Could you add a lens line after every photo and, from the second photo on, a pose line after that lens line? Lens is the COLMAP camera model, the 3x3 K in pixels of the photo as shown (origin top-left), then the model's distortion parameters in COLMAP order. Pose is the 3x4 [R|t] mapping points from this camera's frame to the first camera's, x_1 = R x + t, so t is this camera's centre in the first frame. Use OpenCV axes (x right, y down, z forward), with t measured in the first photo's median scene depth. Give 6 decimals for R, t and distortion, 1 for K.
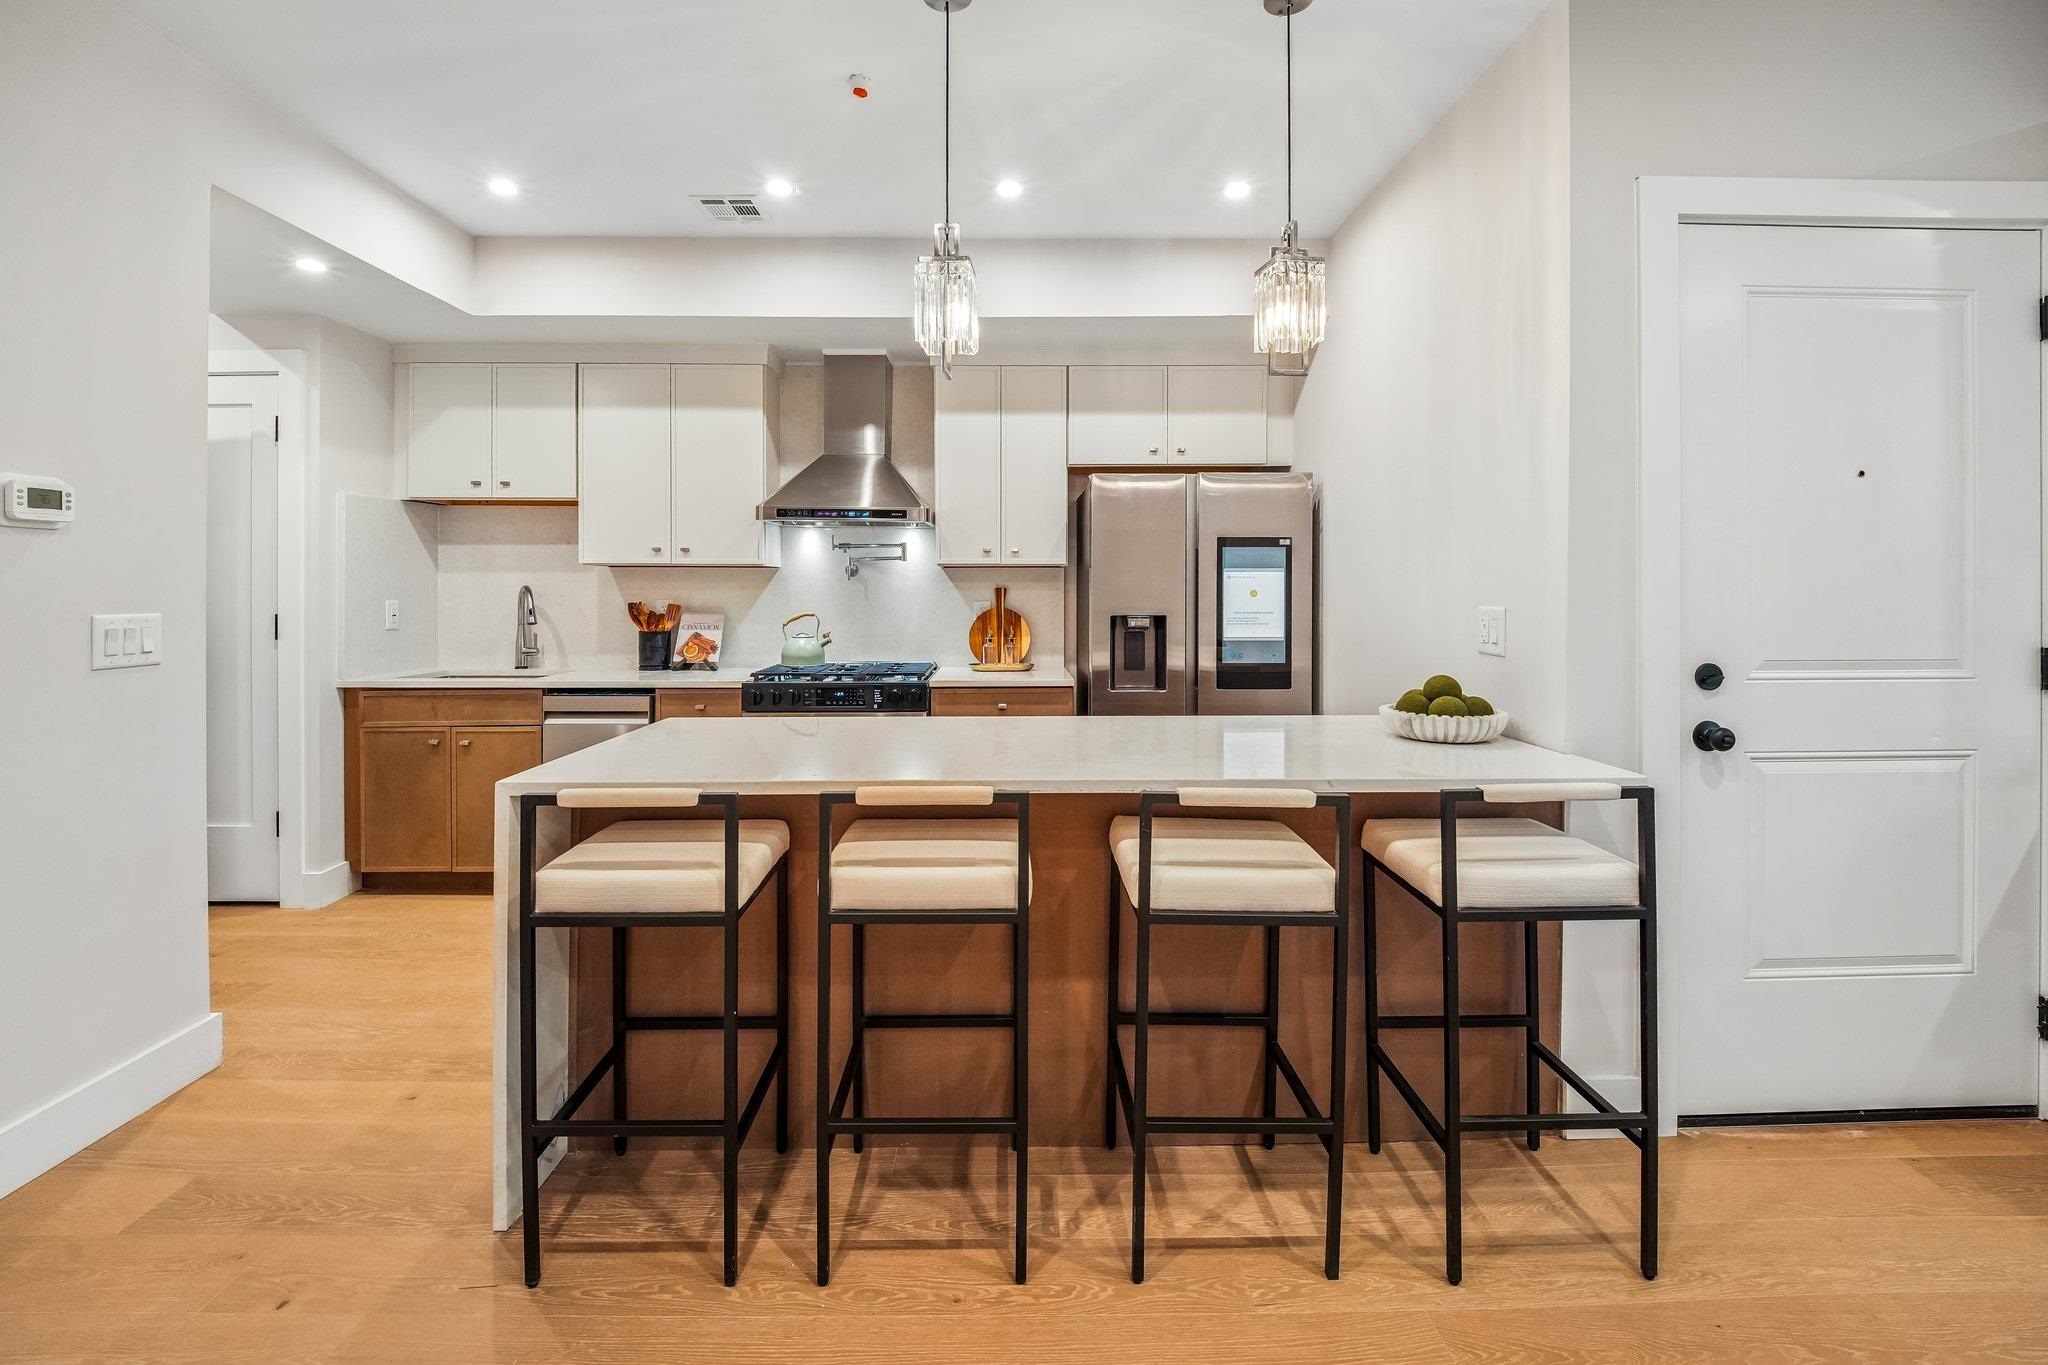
lens RADIAL K [[877.0, 0, 1018.9], [0, 877.0, 597.0], [0, 0, 1]] dist [0.002182, -0.018386]
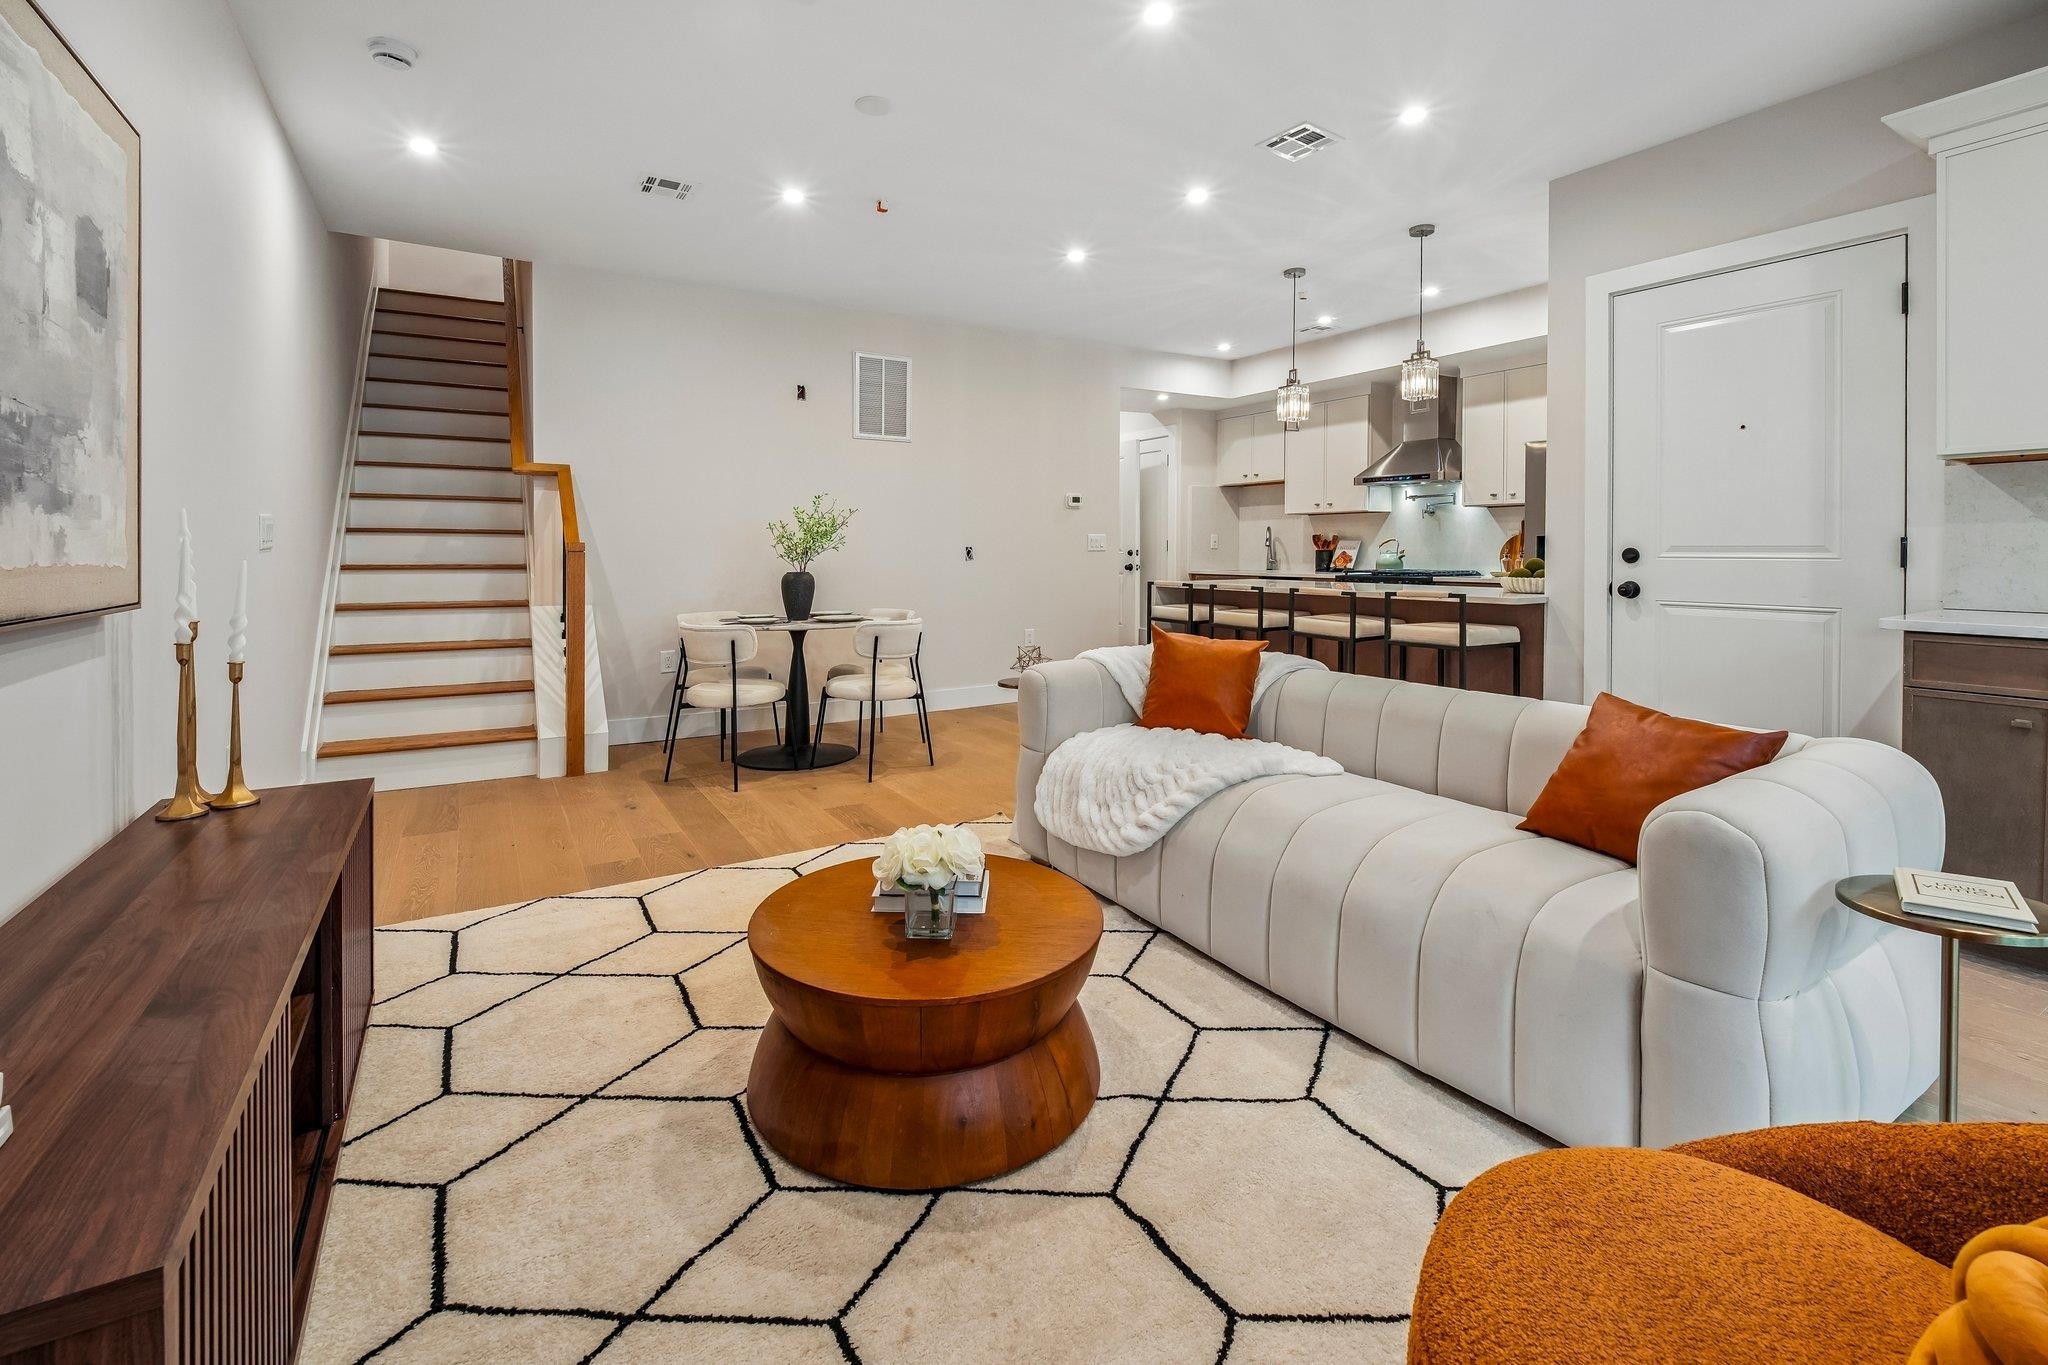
lens RADIAL K [[877.0, 0, 1018.9], [0, 877.0, 597.0], [0, 0, 1]] dist [0.002182, -0.018386]
pose [[0.511227, 0.044809, -0.858277, 0.838229], [0.000000, 0.998640, 0.052137, 0.041952], [0.859446, -0.026654, 0.510532, -0.473226]]
